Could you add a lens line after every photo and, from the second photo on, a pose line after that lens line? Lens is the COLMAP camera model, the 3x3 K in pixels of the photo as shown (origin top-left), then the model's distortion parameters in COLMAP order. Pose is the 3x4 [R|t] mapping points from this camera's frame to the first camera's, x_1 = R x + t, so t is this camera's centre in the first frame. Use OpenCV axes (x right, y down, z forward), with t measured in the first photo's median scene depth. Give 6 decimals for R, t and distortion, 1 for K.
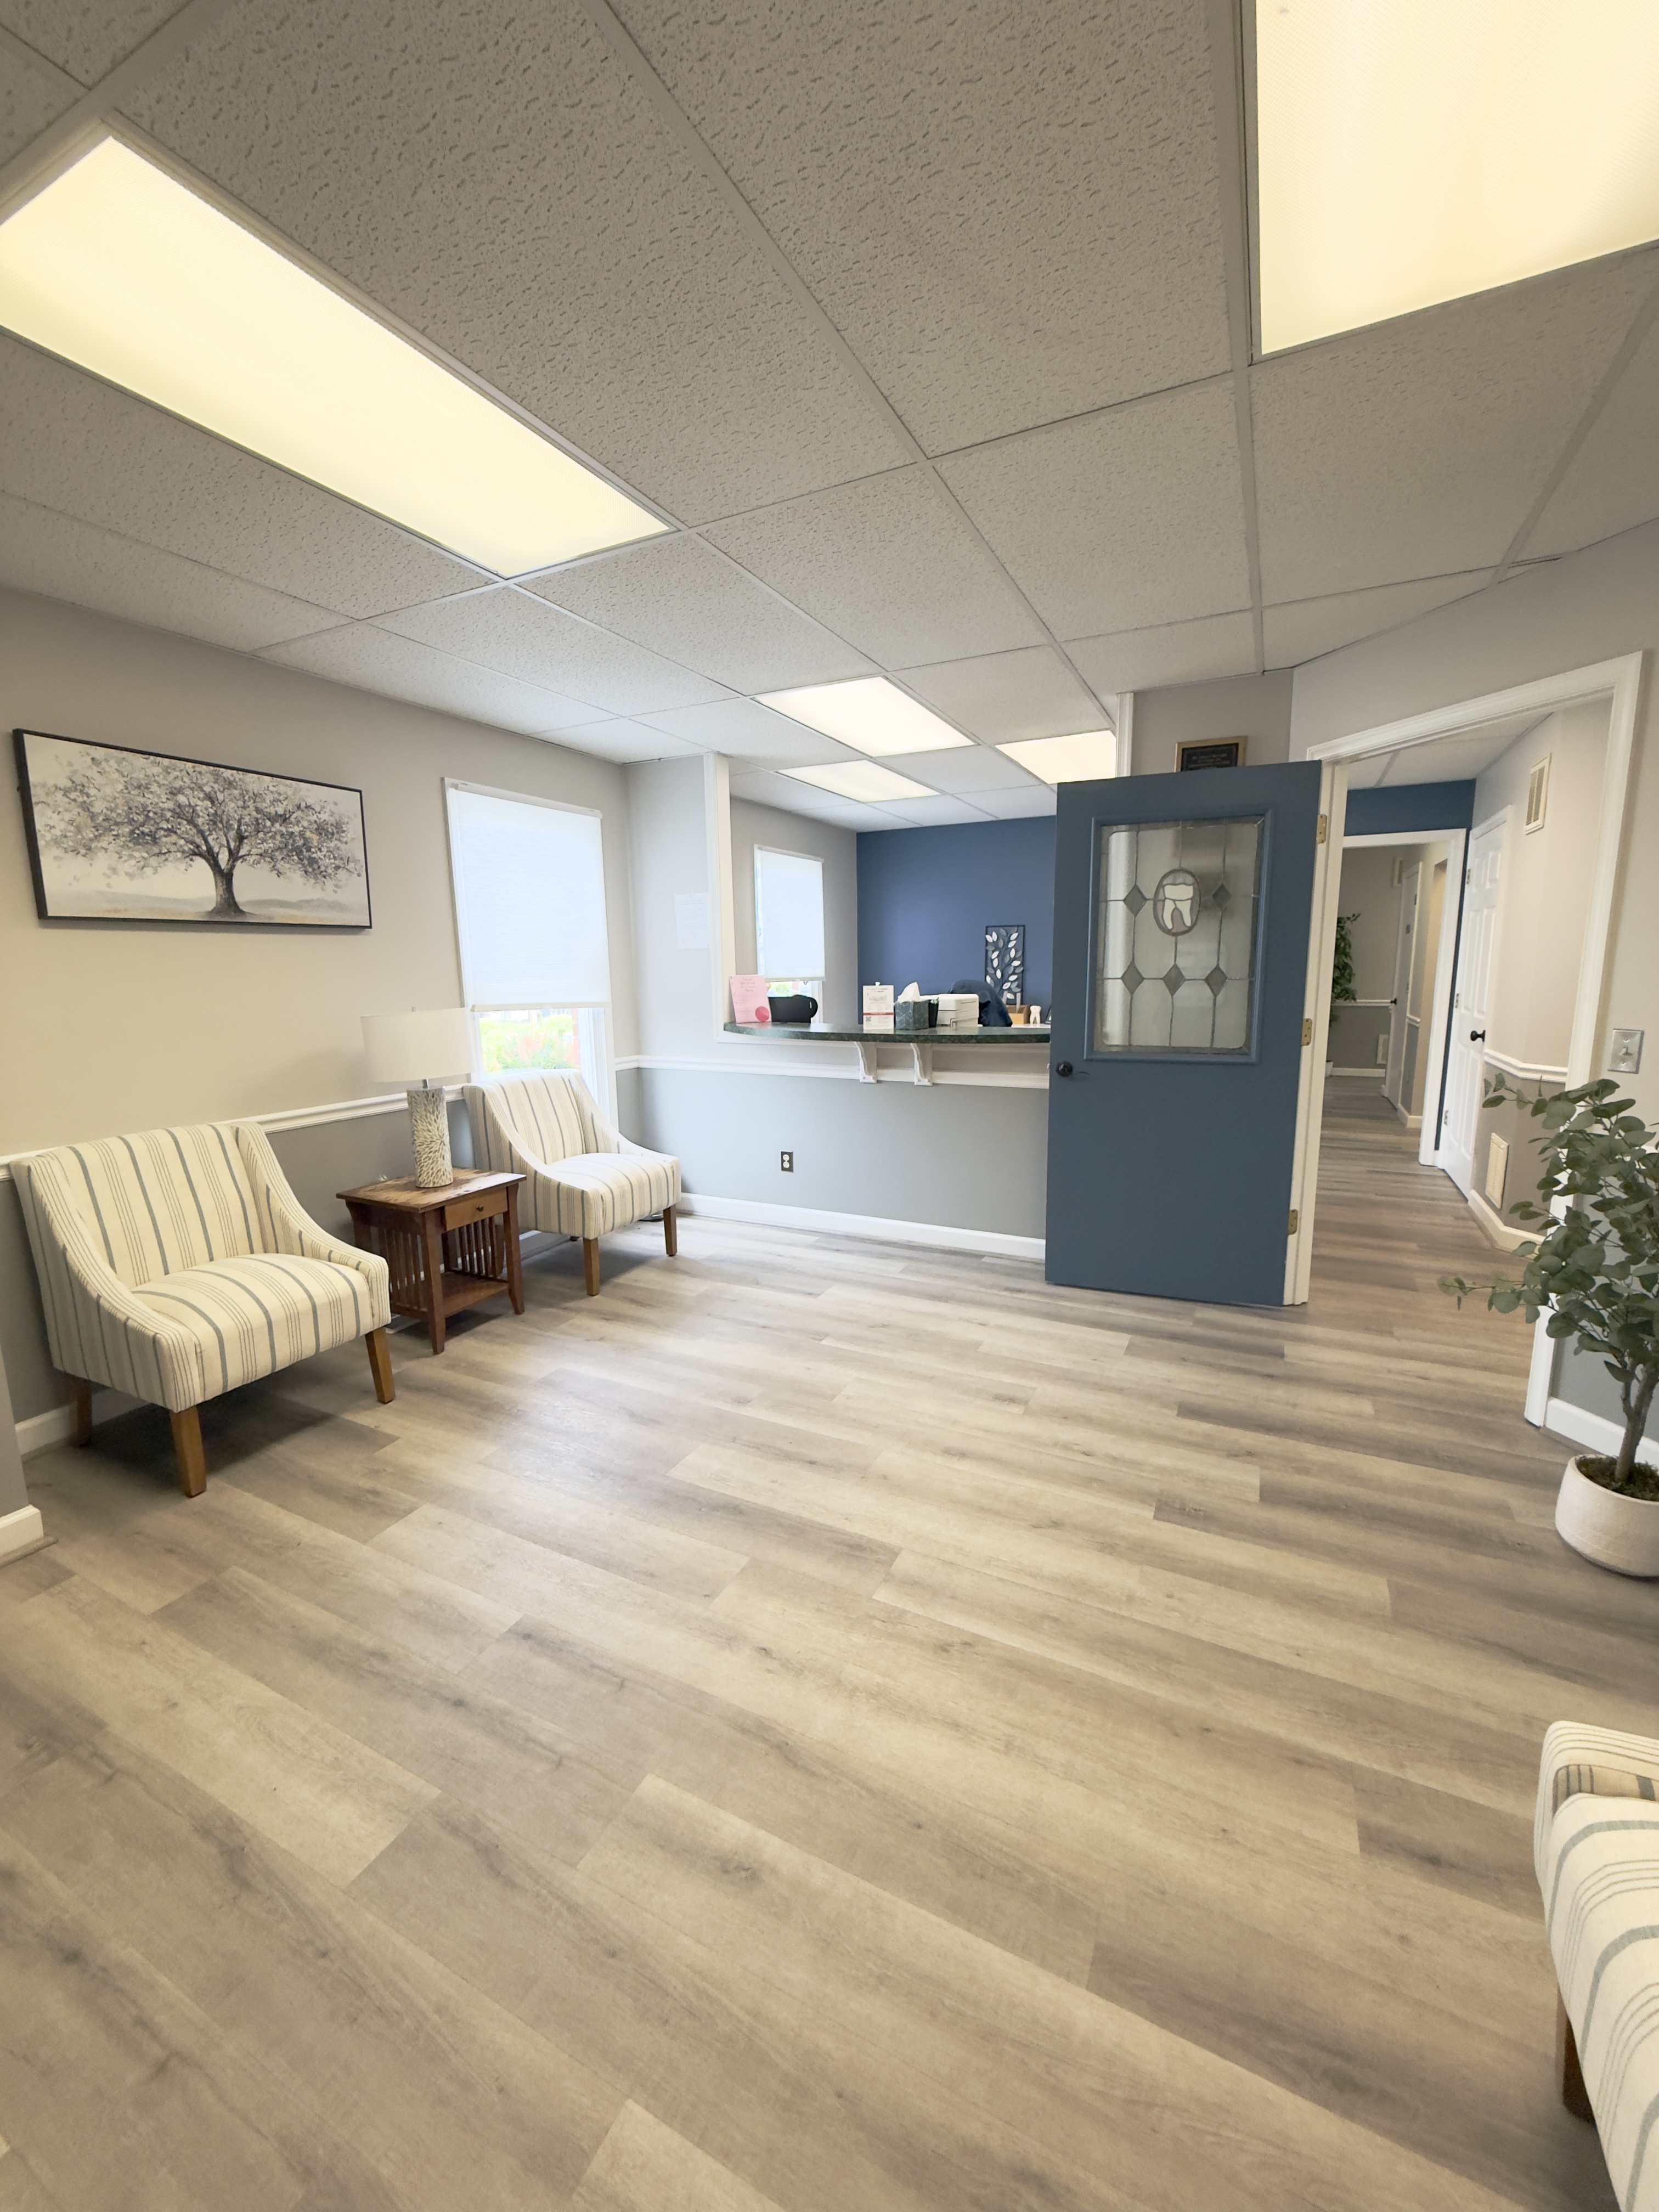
lens RADIAL K [[877.1, 0, 833.9], [0, 877.1, 1111.3], [0, 0, 1]] dist [-0.003673, 0.000599]
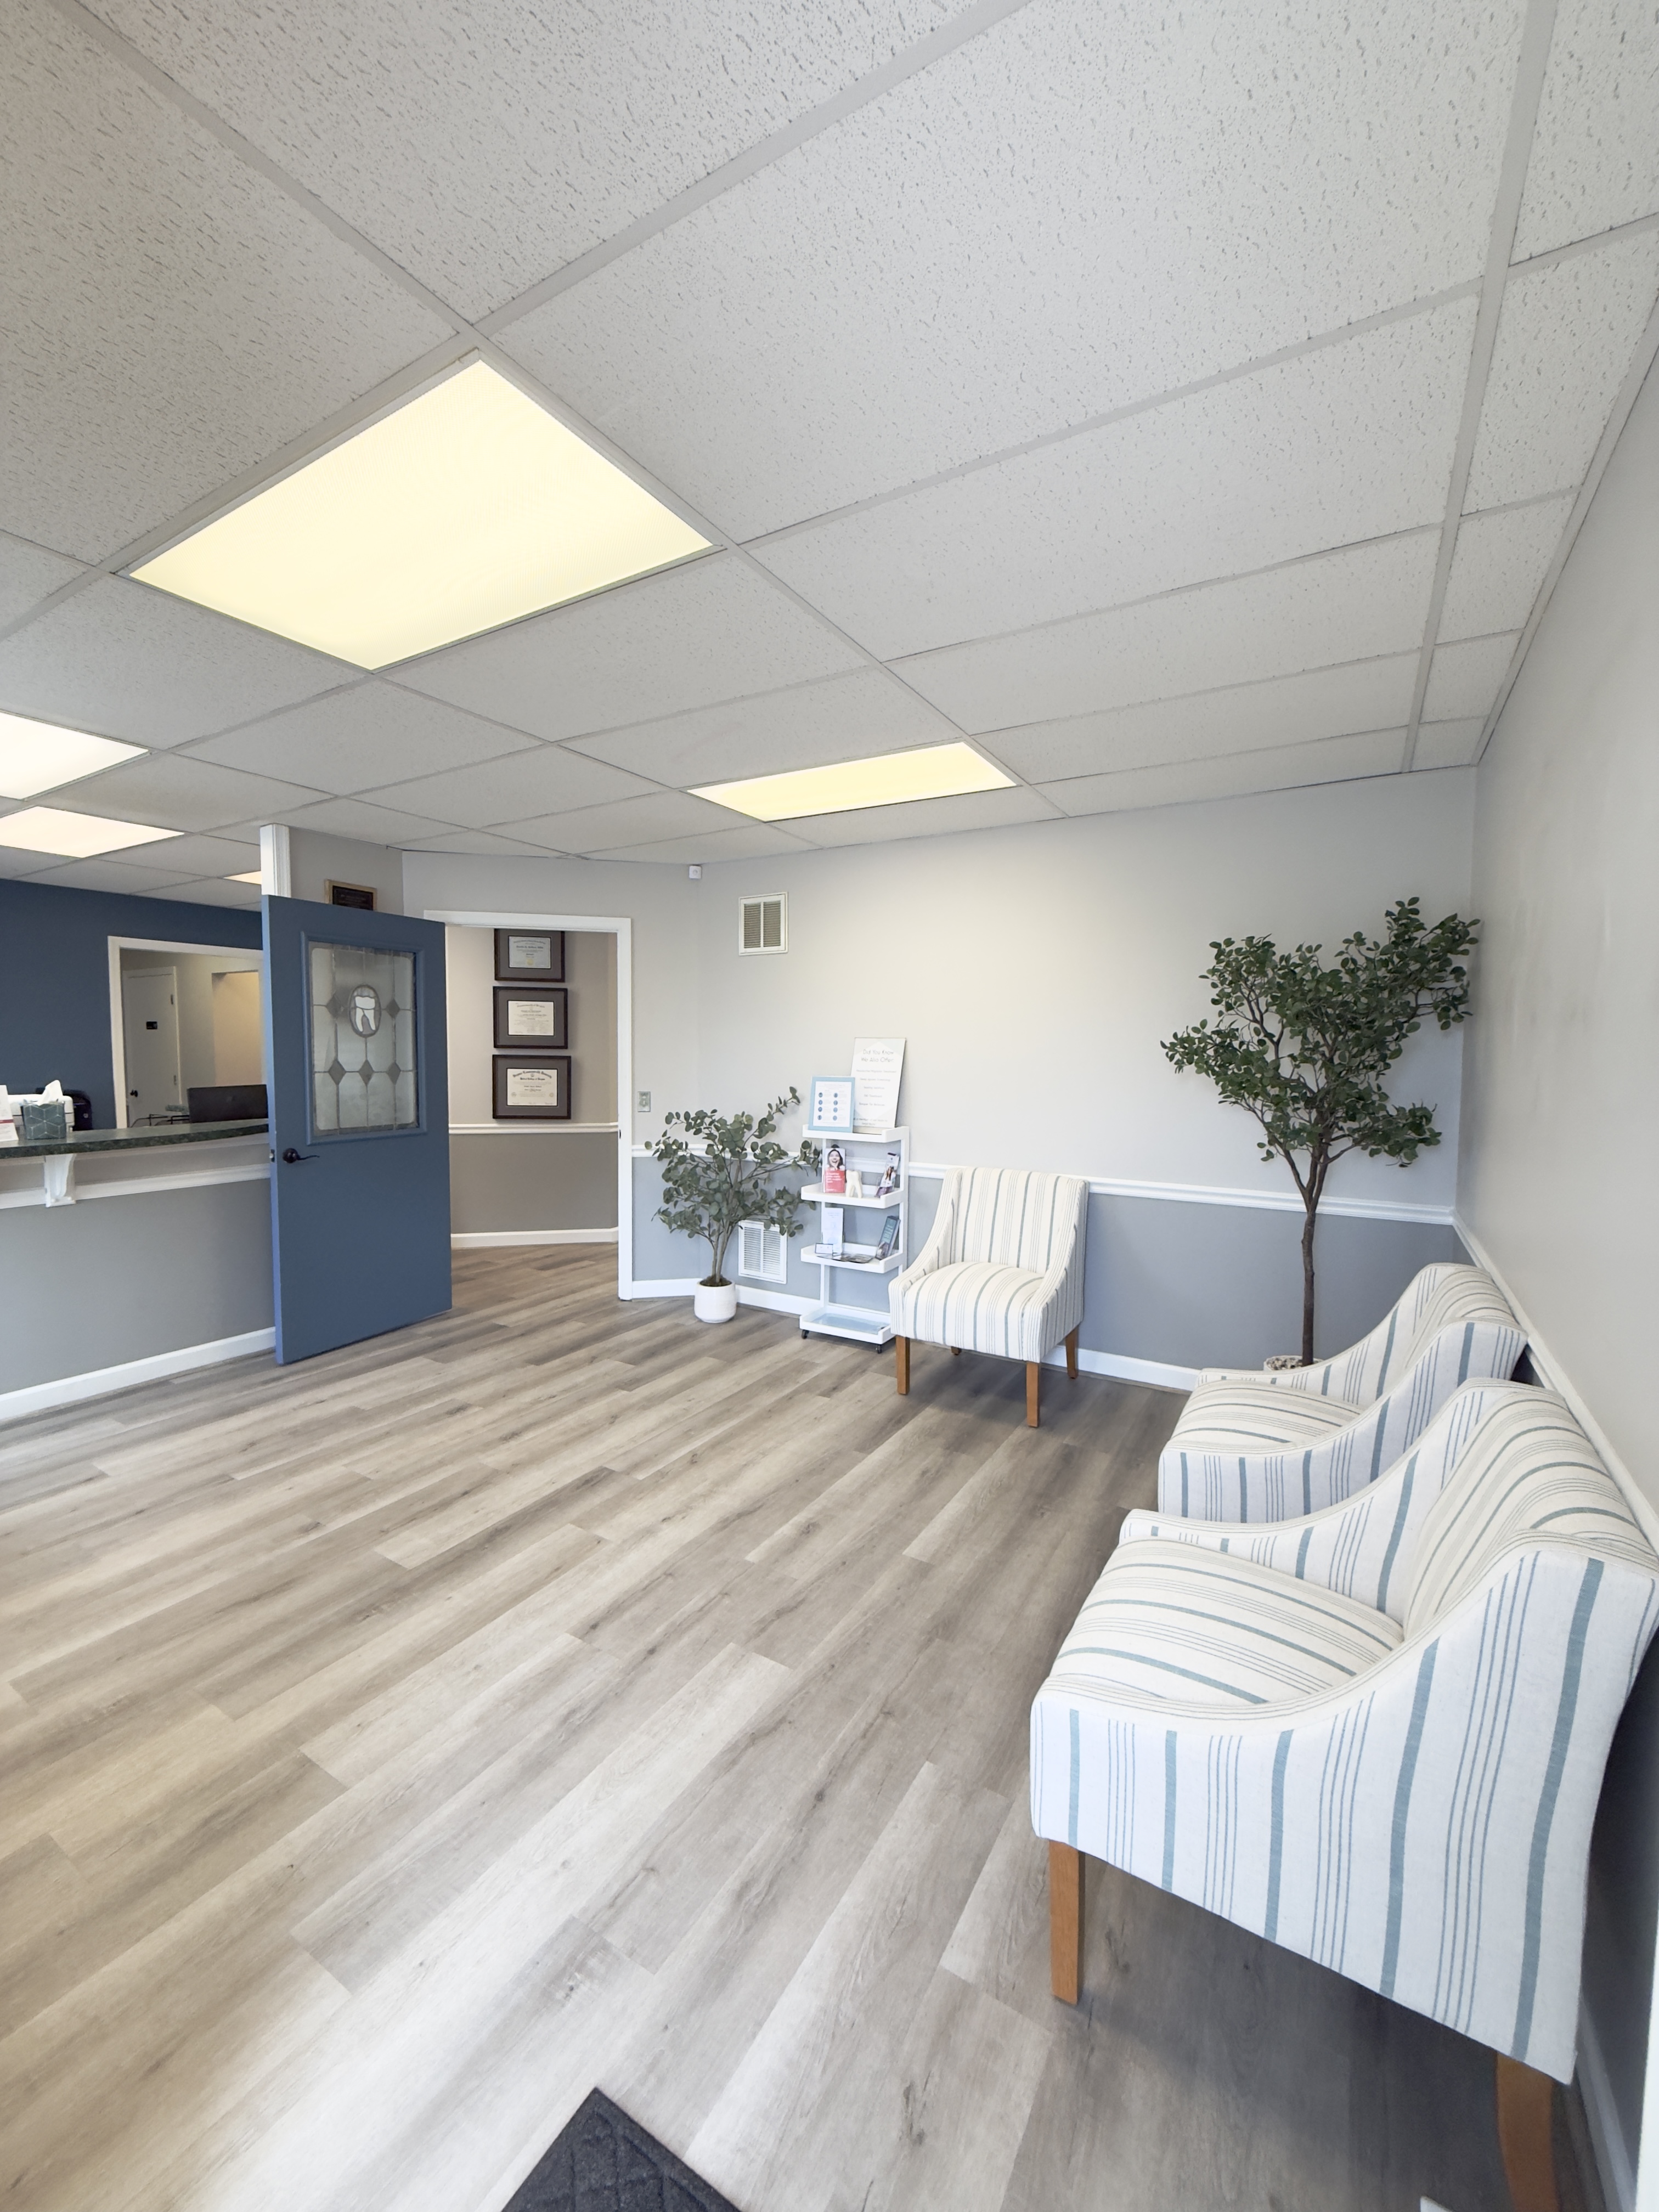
lens RADIAL K [[877.1, 0, 831.3], [0, 877.1, 1107.2], [0, 0, 1]] dist [-0.003673, 0.000599]
pose [[0.074528, -0.052745, 0.995823, -1.026810], [0.159911, 0.986310, 0.040273, -0.059794], [-0.984314, 0.156242, 0.081942, 0.337490]]
